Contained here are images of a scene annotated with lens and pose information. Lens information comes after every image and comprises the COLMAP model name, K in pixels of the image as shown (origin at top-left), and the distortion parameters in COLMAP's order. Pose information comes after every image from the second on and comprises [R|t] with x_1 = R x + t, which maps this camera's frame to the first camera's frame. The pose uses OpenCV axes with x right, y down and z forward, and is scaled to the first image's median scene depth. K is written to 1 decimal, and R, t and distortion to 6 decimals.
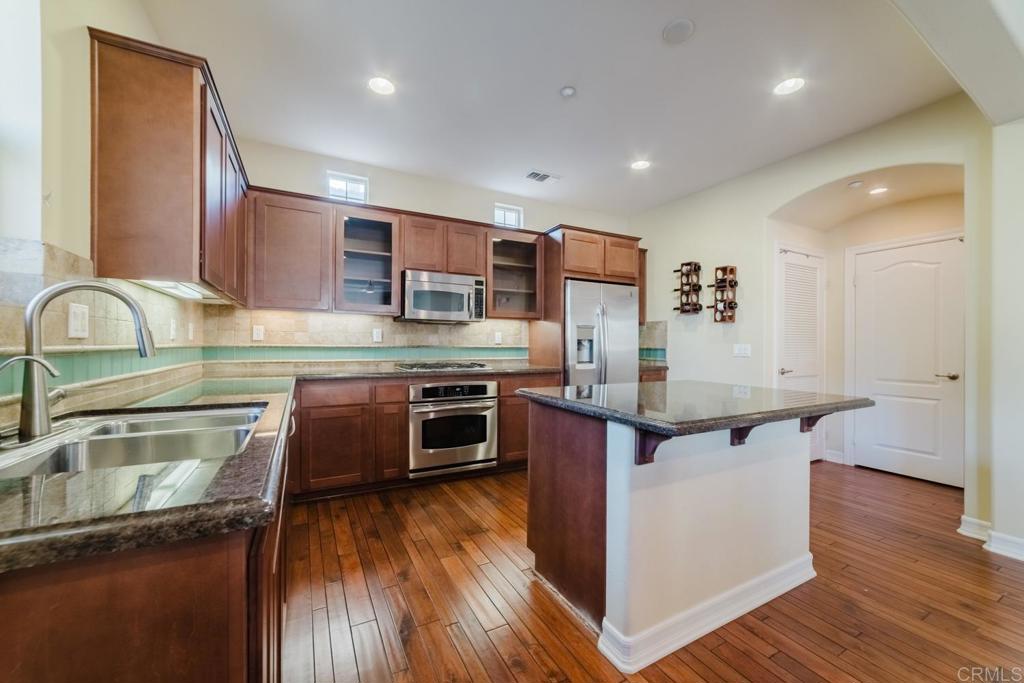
lens RADIAL K [[391.9, 0, 512.0], [0, 391.9, 341.5], [0, 0, 1]] dist [-0.000885, 0.000316]
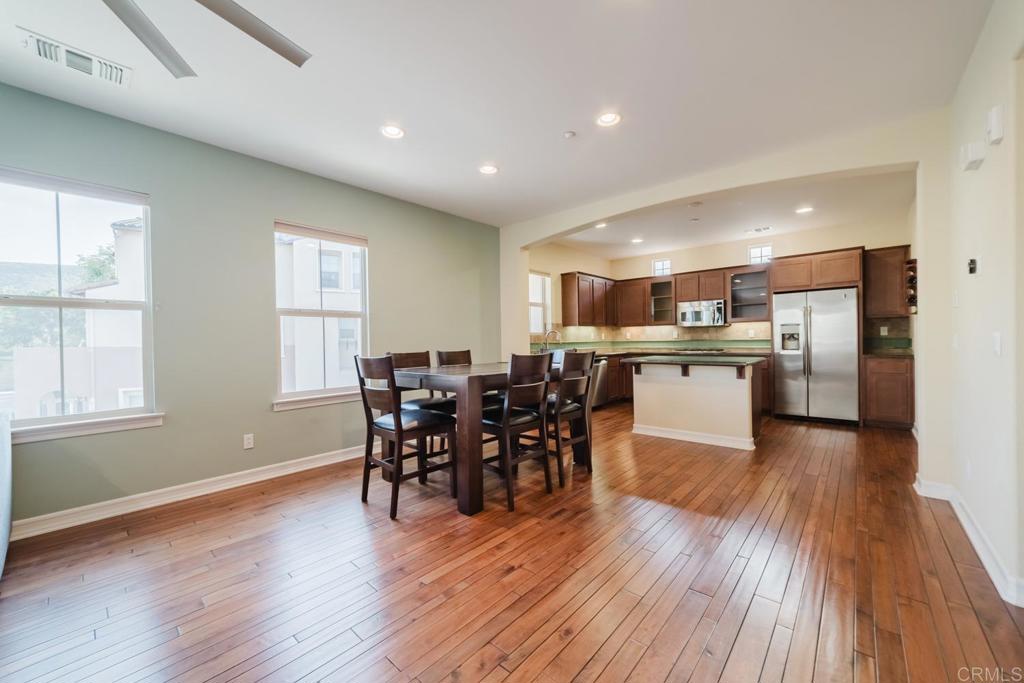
lens RADIAL K [[391.9, 0, 512.0], [0, 391.9, 341.5], [0, 0, 1]] dist [-0.000885, 0.000316]
pose [[0.351212, -0.011813, -0.936221, 1.208865], [0.023699, 0.999712, -0.003723, 0.005554], [0.935996, -0.020880, 0.351391, -0.480064]]
